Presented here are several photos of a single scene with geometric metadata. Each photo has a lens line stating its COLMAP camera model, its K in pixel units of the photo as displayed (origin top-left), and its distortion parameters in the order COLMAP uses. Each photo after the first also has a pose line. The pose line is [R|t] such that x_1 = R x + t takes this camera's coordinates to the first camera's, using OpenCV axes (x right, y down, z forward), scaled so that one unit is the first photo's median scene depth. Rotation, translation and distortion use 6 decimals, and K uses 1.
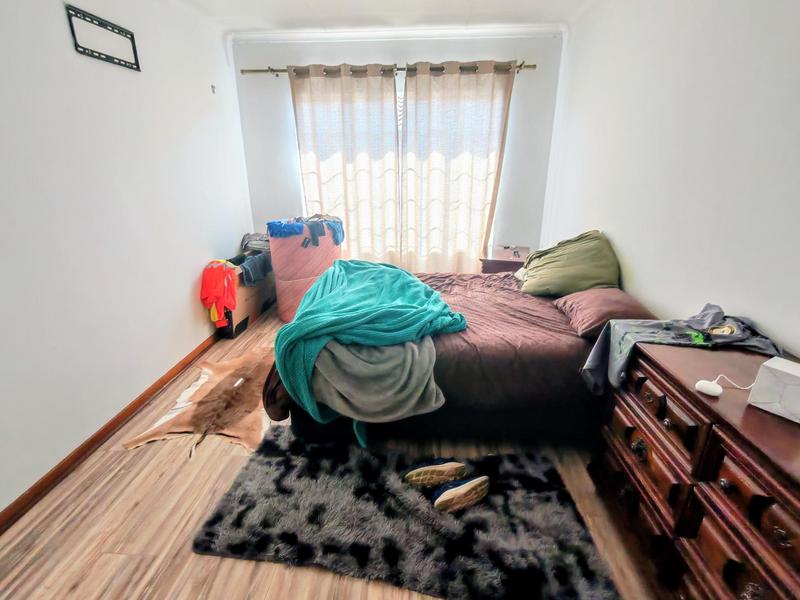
lens RADIAL K [[394.6, 0, 400.0], [0, 394.6, 300.0], [0, 0, 1]] dist [-0.002966, -0.000355]
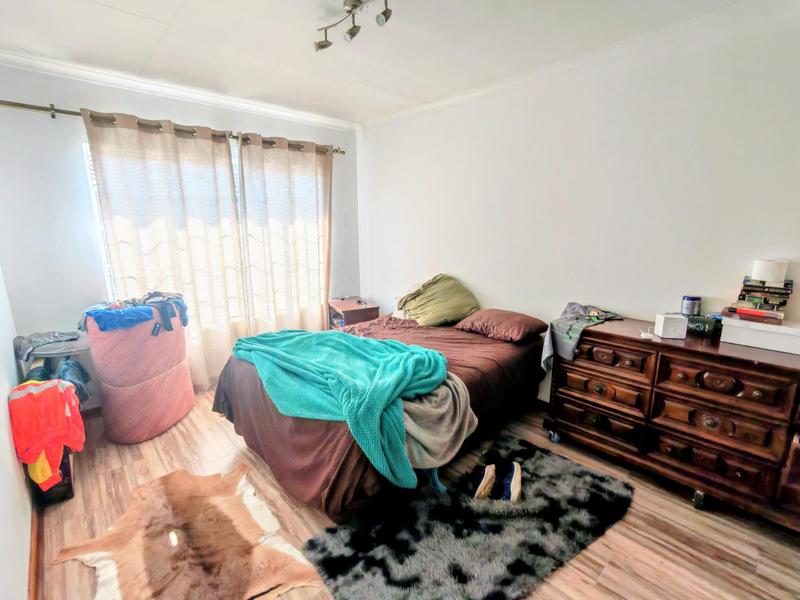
lens RADIAL K [[368.1, 0, 398.9], [0, 368.1, 299.0], [0, 0, 1]] dist [-0.001891, -0.000077]
pose [[0.690814, -0.148105, 0.707701, -0.431253], [0.244886, 0.968873, -0.036281, -0.062564], [-0.680299, 0.198369, 0.705580, 0.158565]]
